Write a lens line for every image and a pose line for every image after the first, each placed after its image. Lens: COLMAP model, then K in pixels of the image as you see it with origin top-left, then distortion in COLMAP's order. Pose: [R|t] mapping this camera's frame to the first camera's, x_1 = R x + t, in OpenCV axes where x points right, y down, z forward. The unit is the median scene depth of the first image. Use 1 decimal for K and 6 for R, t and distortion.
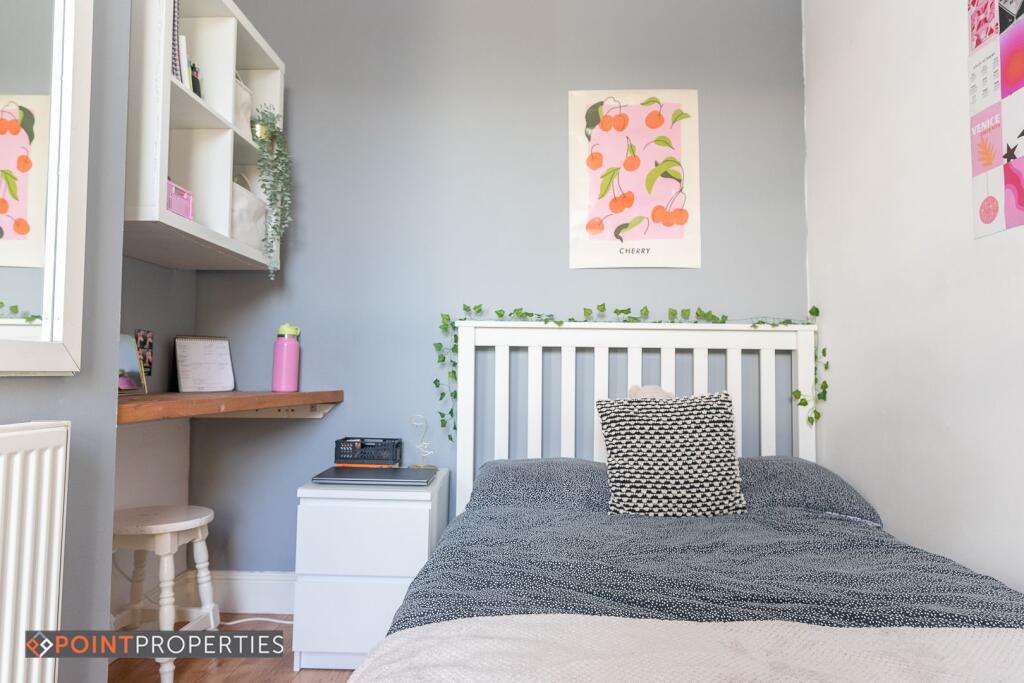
lens RADIAL K [[664.3, 0, 512.0], [0, 664.3, 341.5], [0, 0, 1]] dist [0.003573, 0.001077]
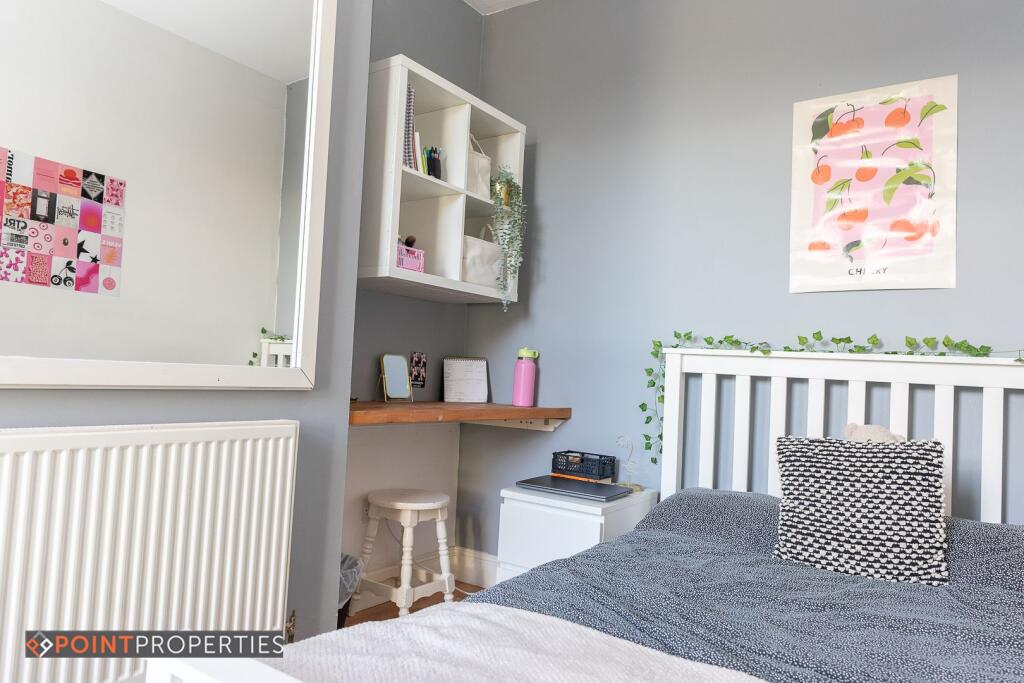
lens RADIAL K [[694.0, 0, 512.0], [0, 694.0, 341.5], [0, 0, 1]] dist [0.003654, 0.004228]
pose [[0.840628, 0.011161, -0.541497, 0.353407], [-0.017290, 0.999831, -0.006233, -0.035260], [0.541336, 0.014603, 0.840679, -0.039624]]
